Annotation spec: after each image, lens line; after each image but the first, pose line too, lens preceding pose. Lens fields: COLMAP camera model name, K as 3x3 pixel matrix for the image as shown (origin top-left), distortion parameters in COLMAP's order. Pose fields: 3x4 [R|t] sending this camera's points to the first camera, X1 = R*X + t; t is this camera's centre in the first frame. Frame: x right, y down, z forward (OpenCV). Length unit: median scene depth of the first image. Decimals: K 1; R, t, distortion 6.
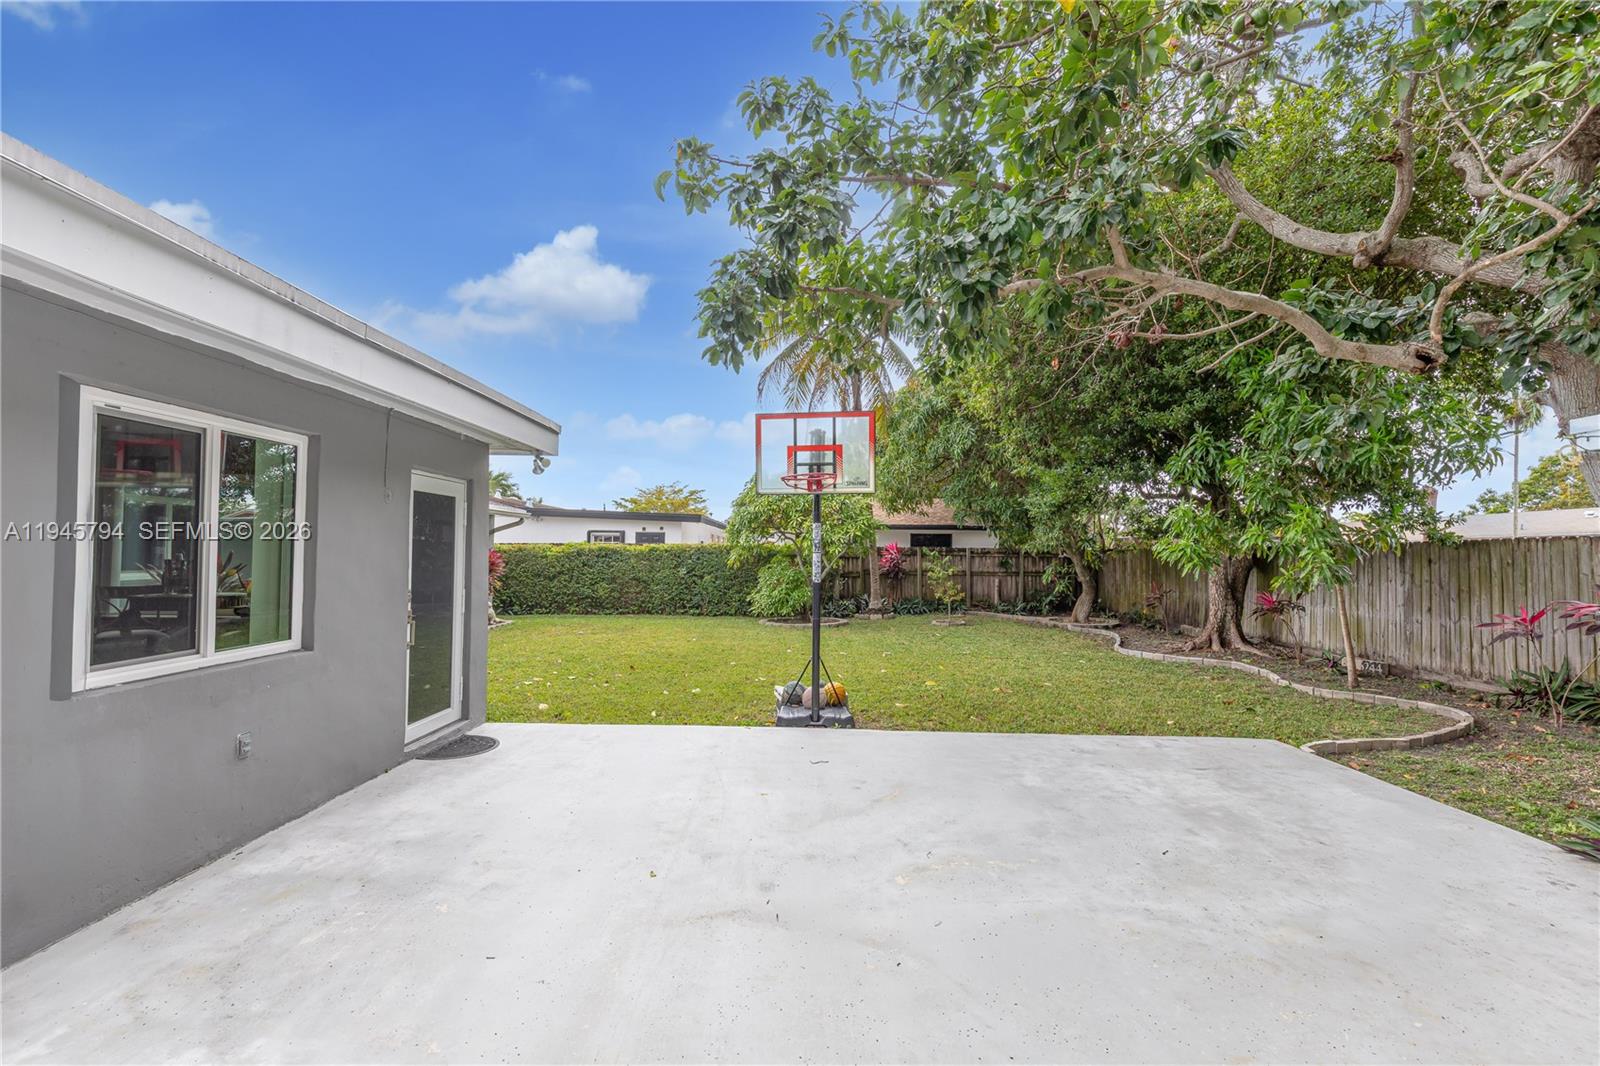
lens RADIAL K [[744.4, 0, 787.3], [0, 744.4, 535.8], [0, 0, 1]] dist [0.005866, -0.001458]
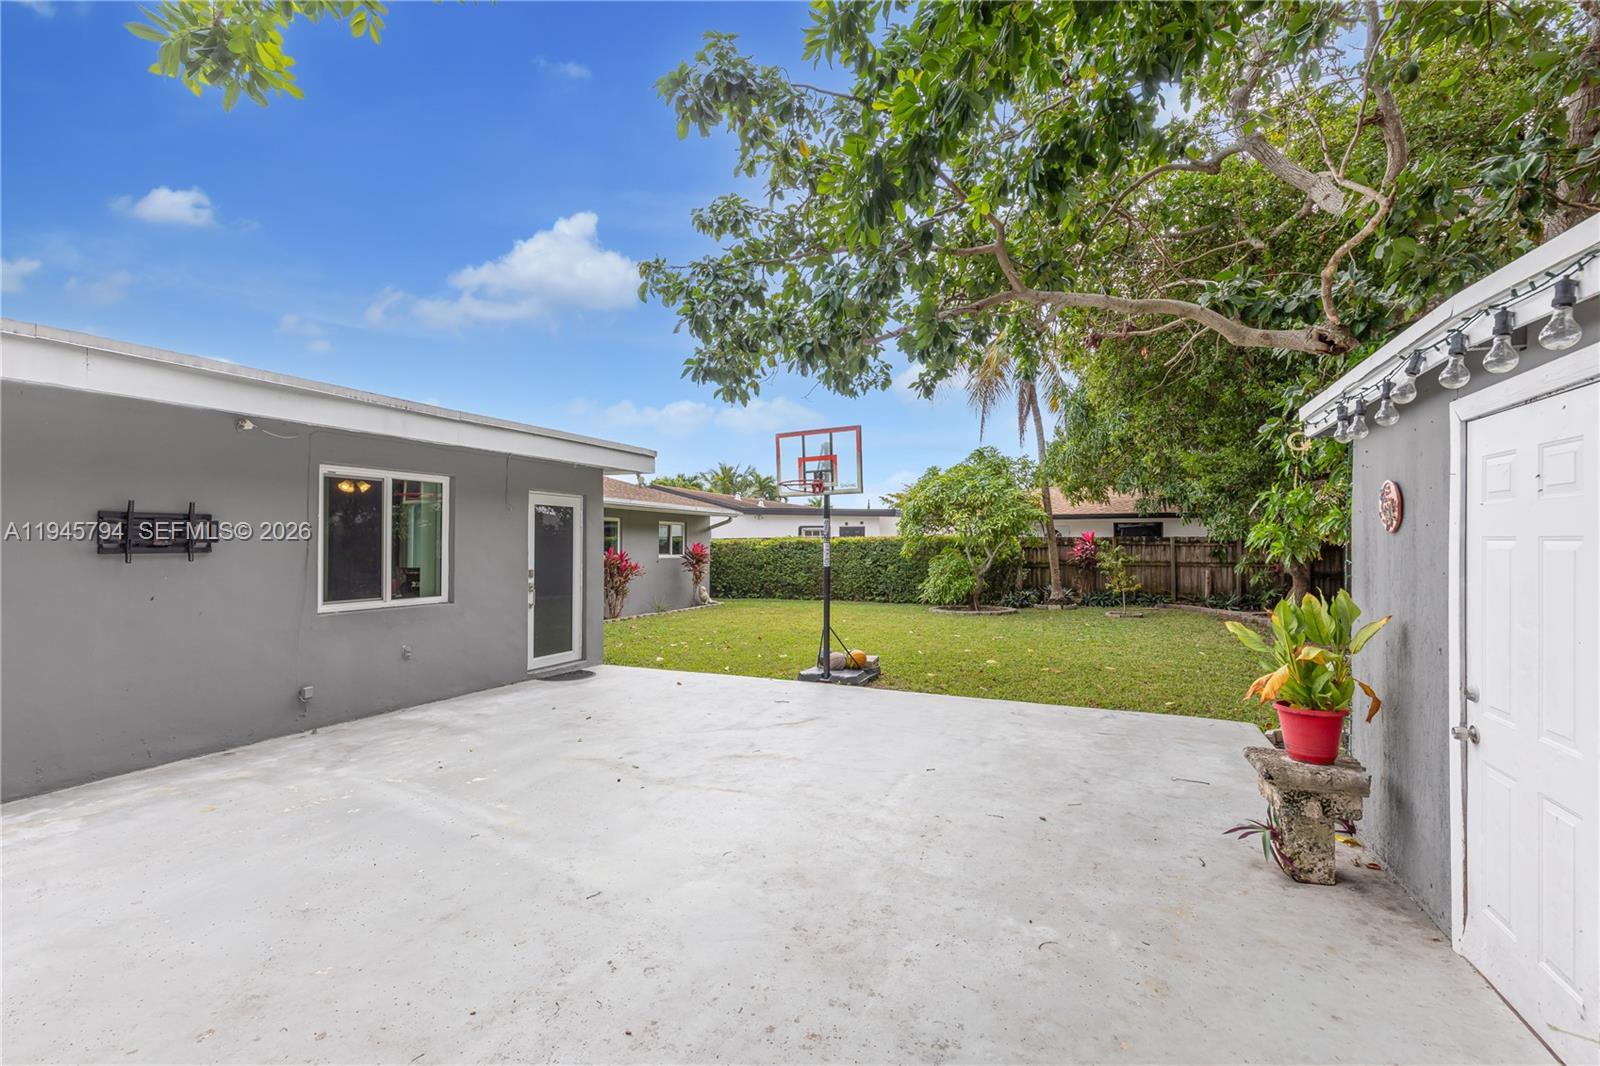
lens RADIAL K [[744.4, 0, 776.6], [0, 744.4, 530.7], [0, 0, 1]] dist [0.005866, -0.001458]
pose [[0.919057, -0.018247, -0.393701, 0.447547], [0.018815, 0.999820, -0.002416, 0.004462], [0.393674, -0.005187, 0.919235, -0.167513]]
